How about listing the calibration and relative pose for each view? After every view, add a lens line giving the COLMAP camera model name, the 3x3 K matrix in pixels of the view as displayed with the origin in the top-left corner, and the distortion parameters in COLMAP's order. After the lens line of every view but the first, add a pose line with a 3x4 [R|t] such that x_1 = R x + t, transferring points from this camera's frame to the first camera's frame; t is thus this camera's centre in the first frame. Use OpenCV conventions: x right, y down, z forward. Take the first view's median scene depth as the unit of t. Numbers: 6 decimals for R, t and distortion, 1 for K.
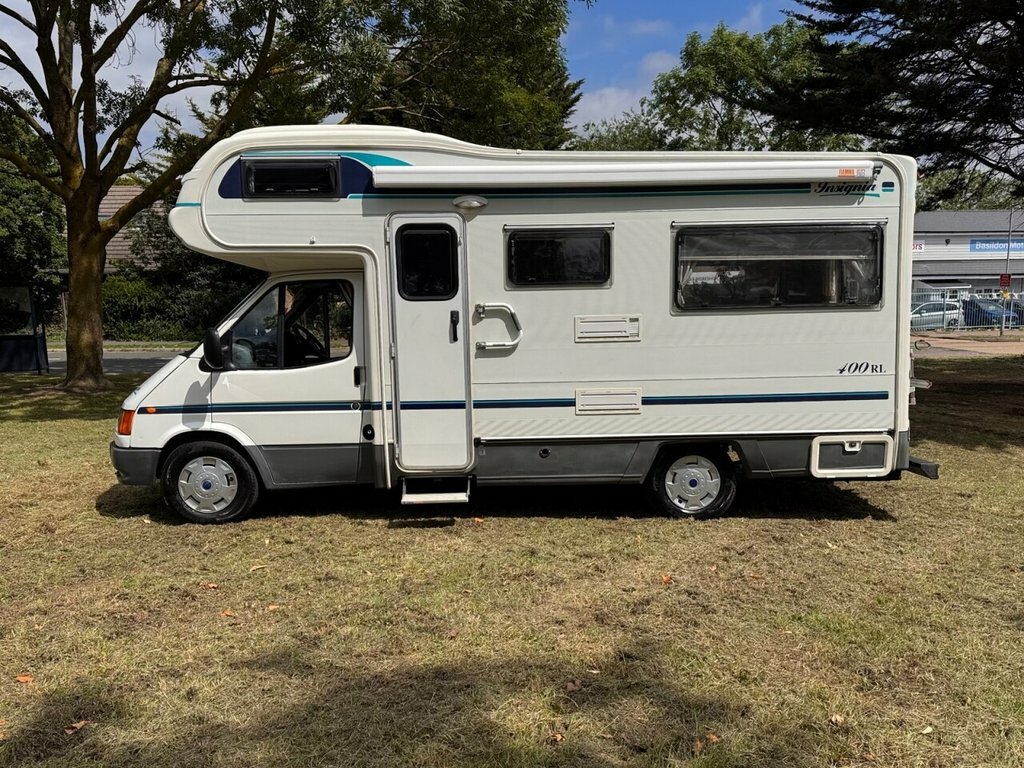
lens RADIAL K [[777.0, 0, 520.4], [0, 777.0, 391.6], [0, 0, 1]] dist [0.091656, -0.105182]
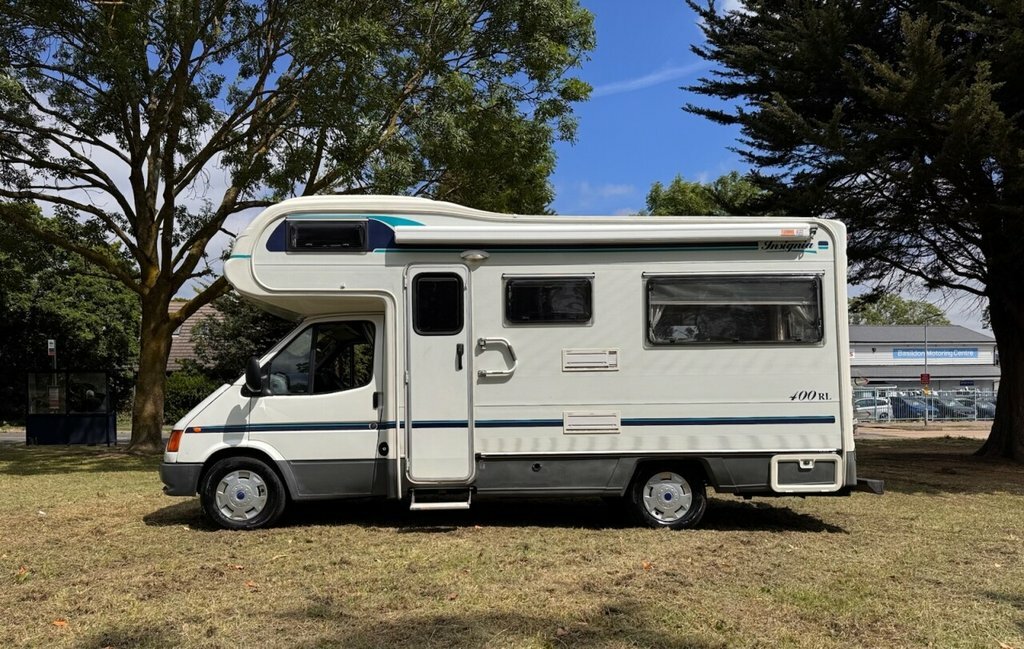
lens RADIAL K [[656.6, 0, 512.2], [0, 656.6, 385.1], [0, 0, 1]] dist [0.085680, -0.093993]
pose [[0.999964, 0.003585, -0.007729, 0.001990], [-0.004656, 0.989664, -0.143330, 0.095890], [0.007135, 0.143361, 0.989645, 0.025020]]
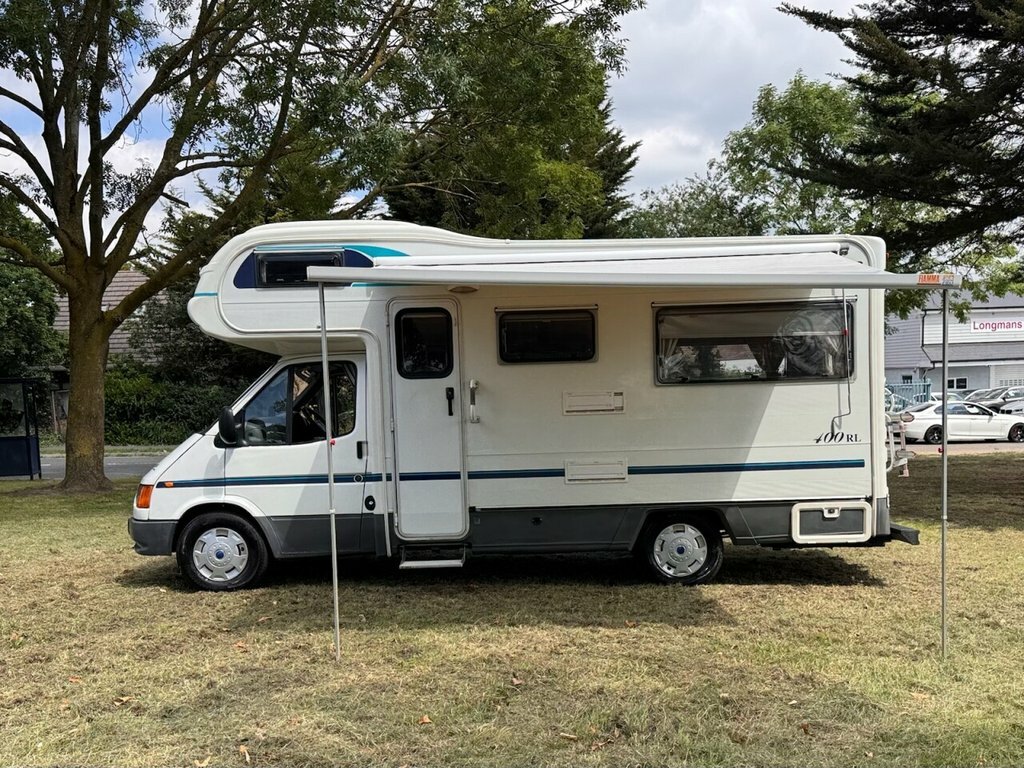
lens RADIAL K [[938.5, 0, 546.2], [0, 938.5, 456.0], [0, 0, 1]] dist [0.155347, -0.225125]
pose [[0.999099, -0.011144, -0.040939, 0.096201], [0.008897, 0.998466, -0.054658, 0.059581], [0.041485, 0.054244, 0.997666, -0.272922]]
